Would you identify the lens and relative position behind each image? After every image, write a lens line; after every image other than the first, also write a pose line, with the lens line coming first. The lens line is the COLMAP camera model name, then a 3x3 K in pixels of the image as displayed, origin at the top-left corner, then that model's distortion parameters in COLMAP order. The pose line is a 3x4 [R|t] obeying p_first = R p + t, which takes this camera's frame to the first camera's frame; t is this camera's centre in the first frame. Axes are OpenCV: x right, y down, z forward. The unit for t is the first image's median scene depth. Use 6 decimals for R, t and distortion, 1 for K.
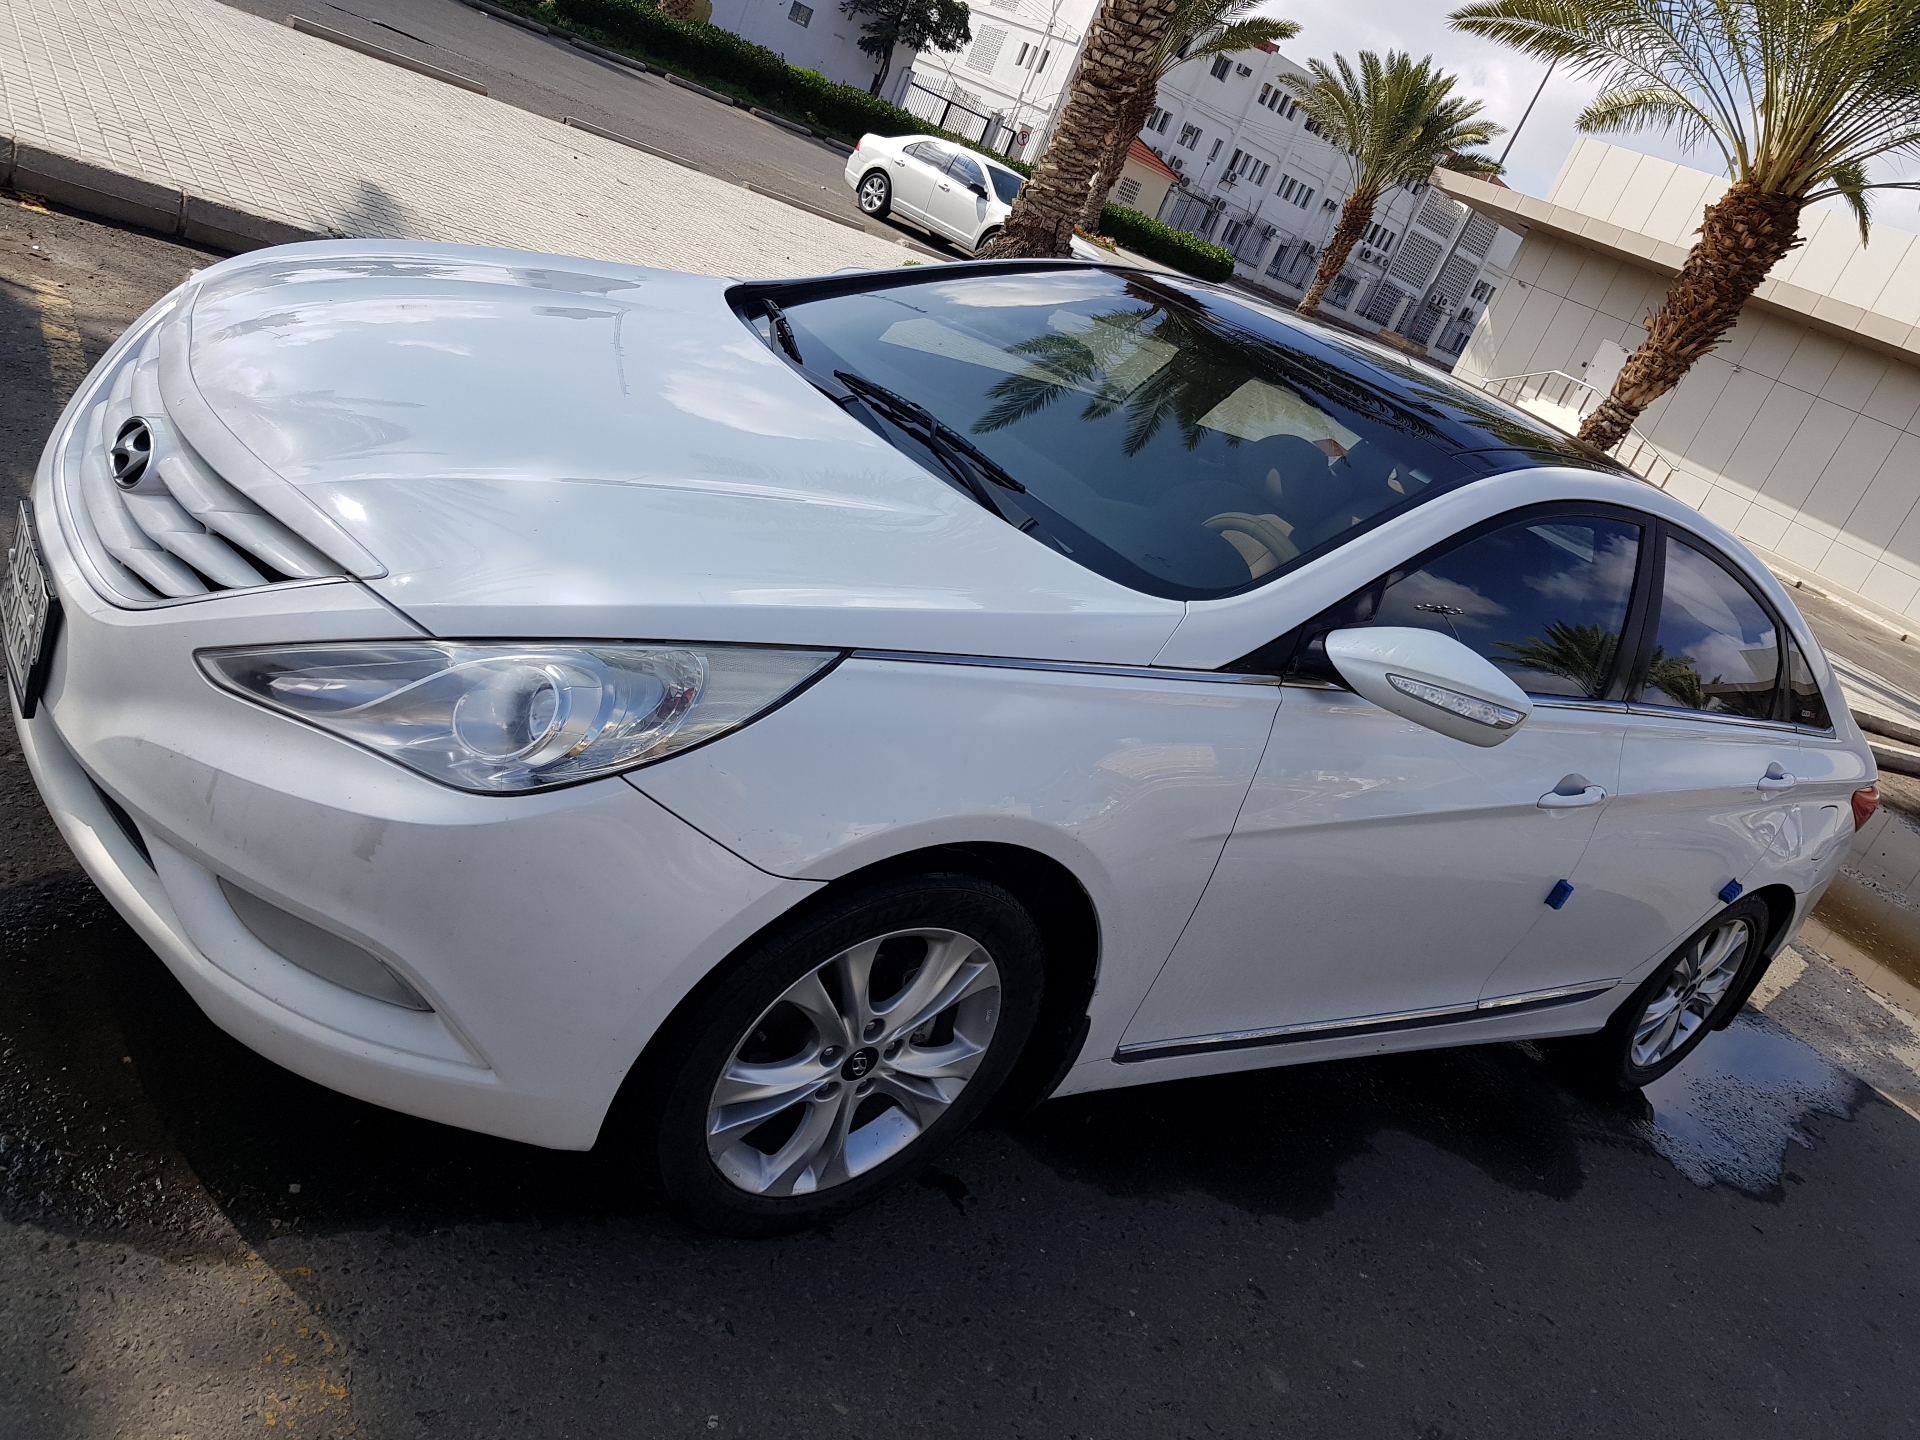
lens RADIAL K [[1526.0, 0, 973.7], [0, 1526.0, 715.5], [0, 0, 1]] dist [-0.008763, -0.010686]
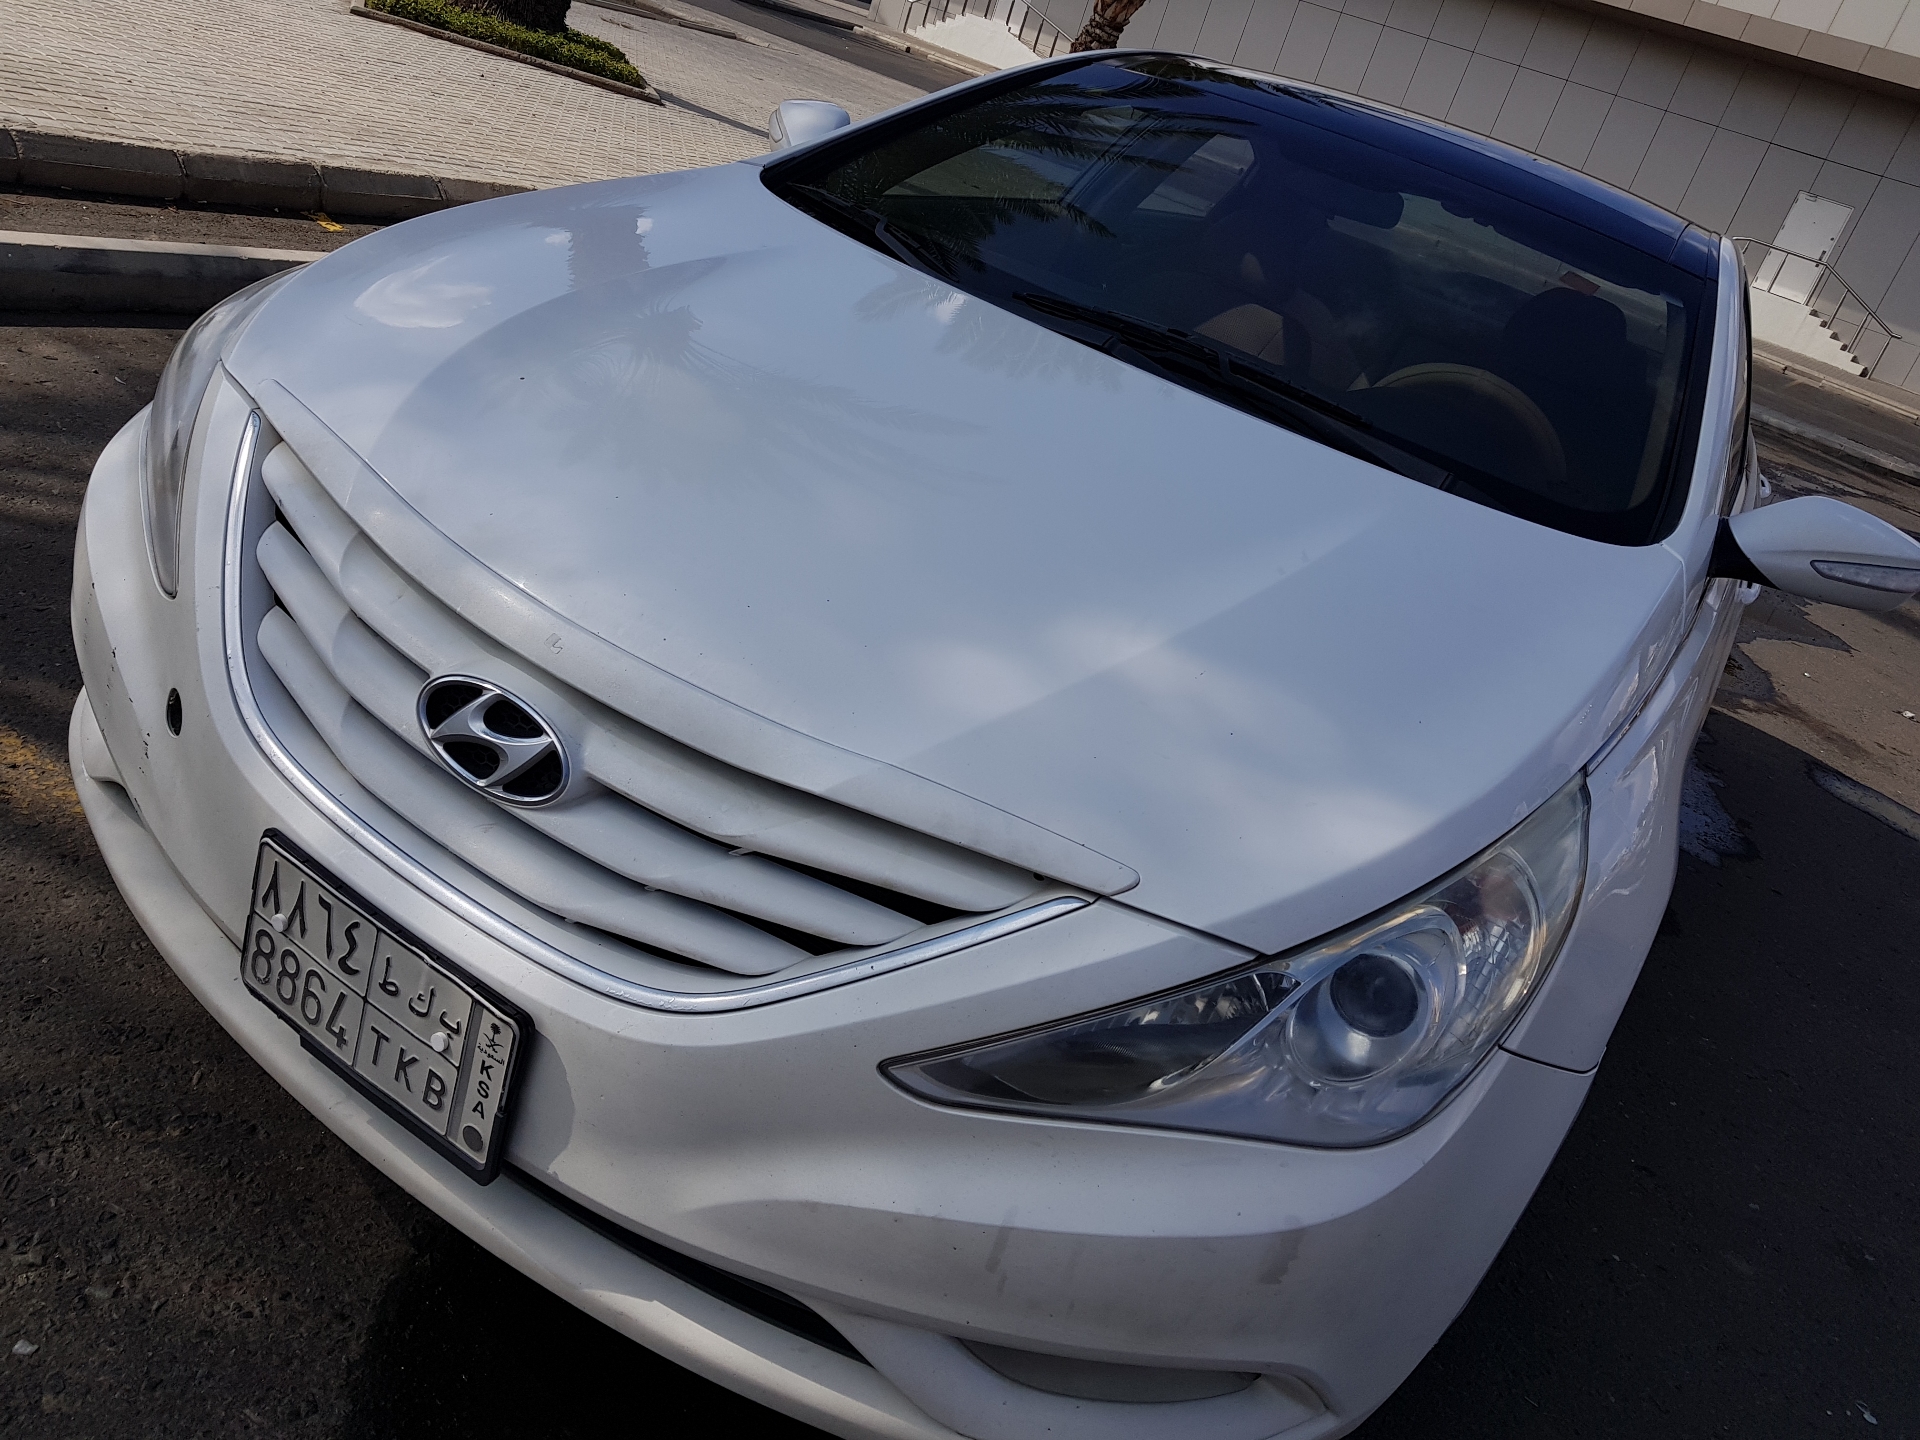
lens RADIAL K [[1526.0, 0, 940.4], [0, 1526.0, 691.8], [0, 0, 1]] dist [-0.008763, -0.010686]
pose [[0.925570, -0.258719, 0.276376, -0.422240], [0.199016, 0.953549, 0.226134, -0.229298], [-0.322044, -0.154300, 0.934066, 0.266185]]
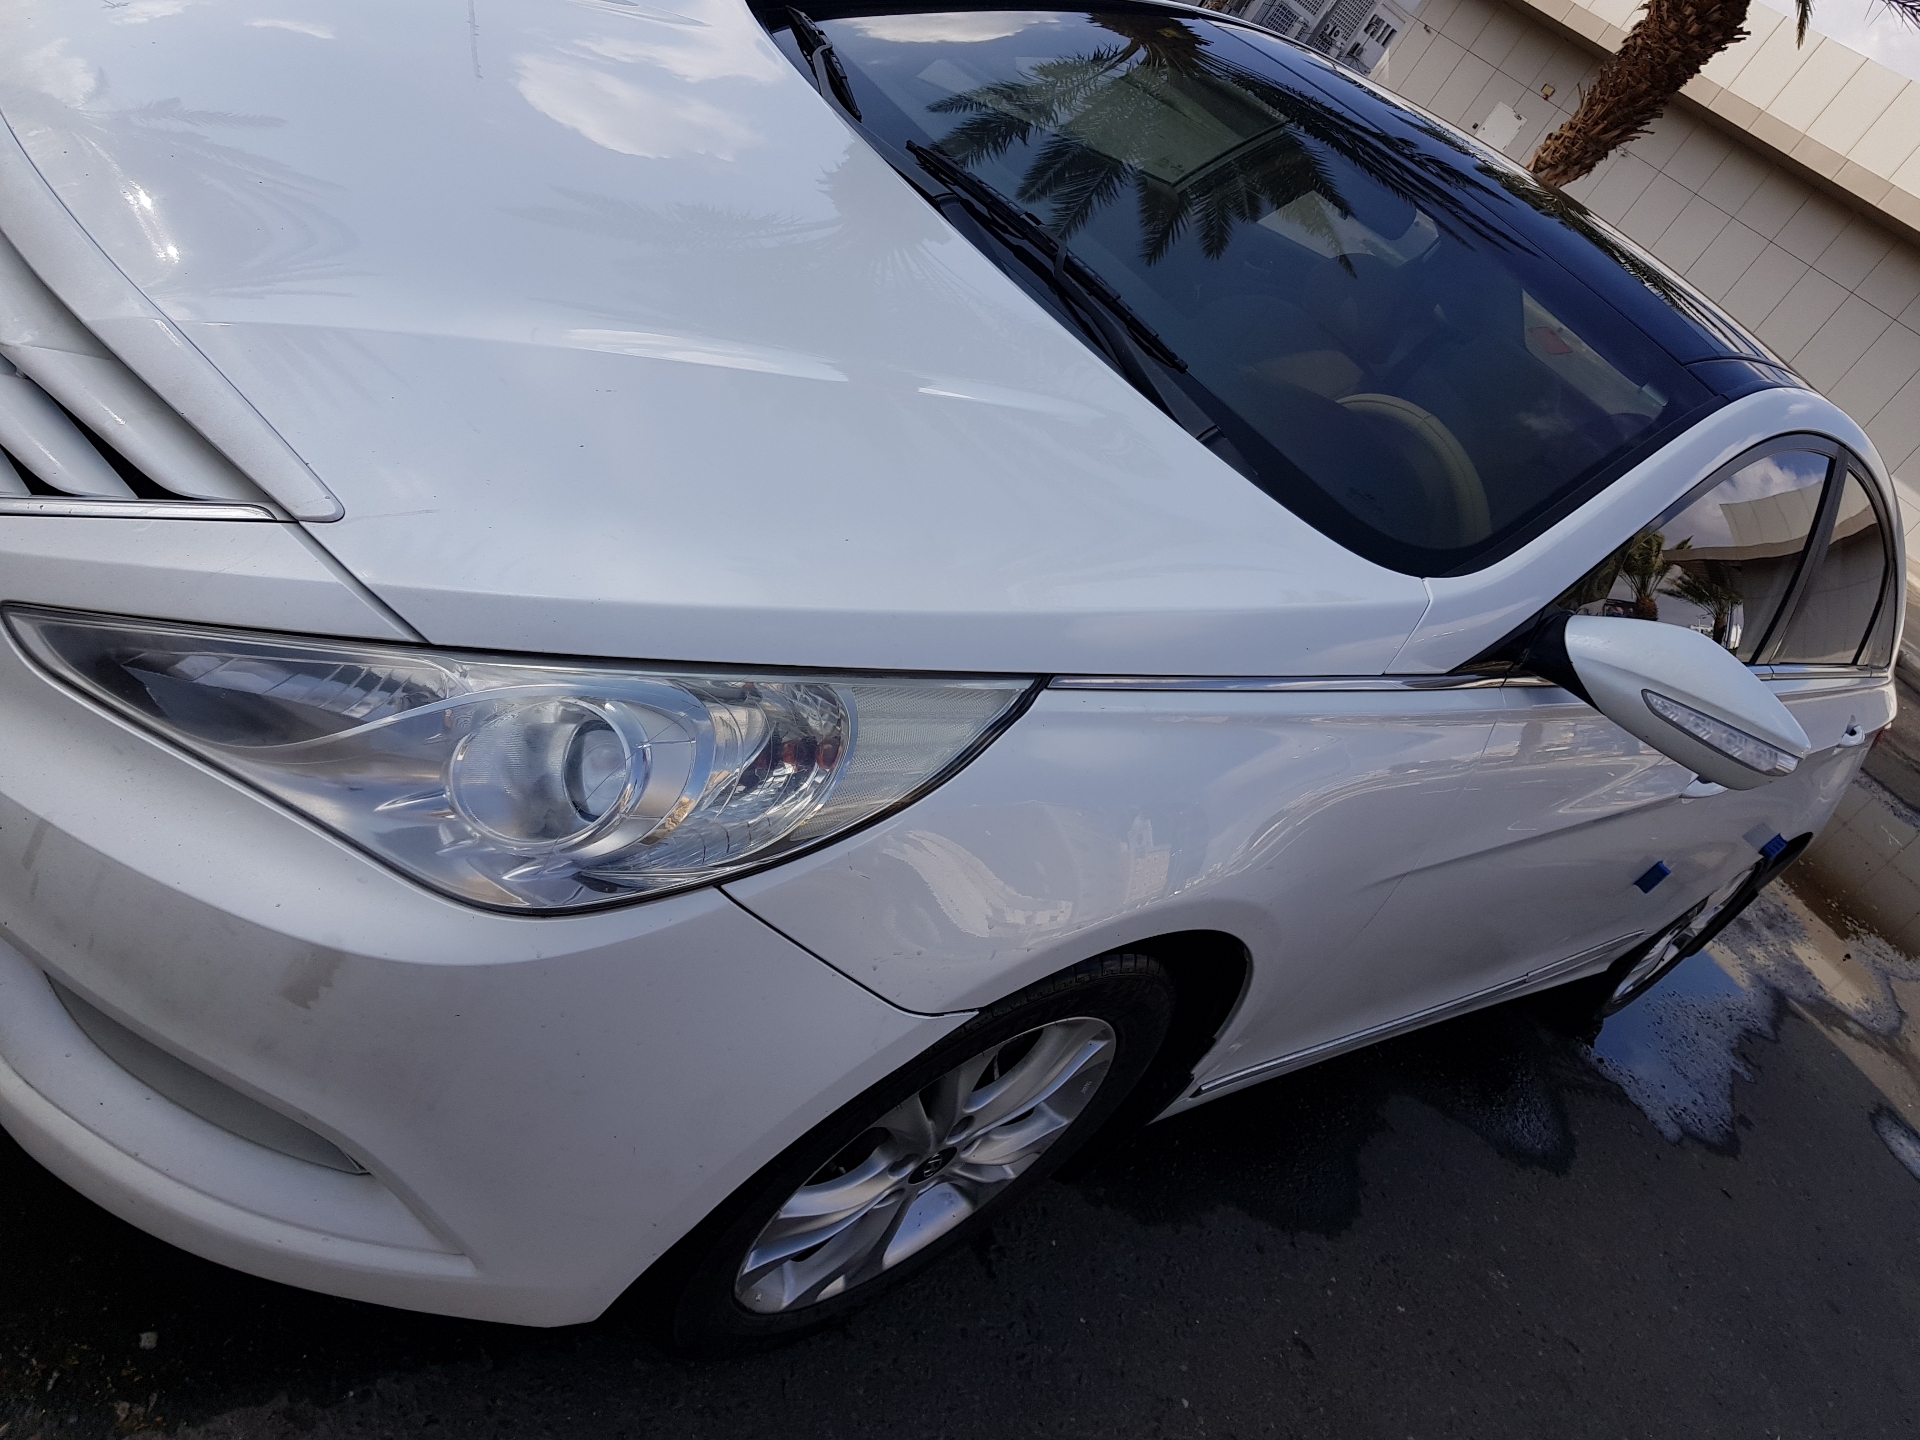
lens RADIAL K [[1526.0, 0, 950.3], [0, 1526.0, 706.9], [0, 0, 1]] dist [-0.008763, -0.010686]
pose [[0.988552, 0.092958, 0.118846, -0.141553], [-0.113652, 0.976841, 0.181286, -0.102845], [-0.099242, -0.192718, 0.976223, 0.250951]]
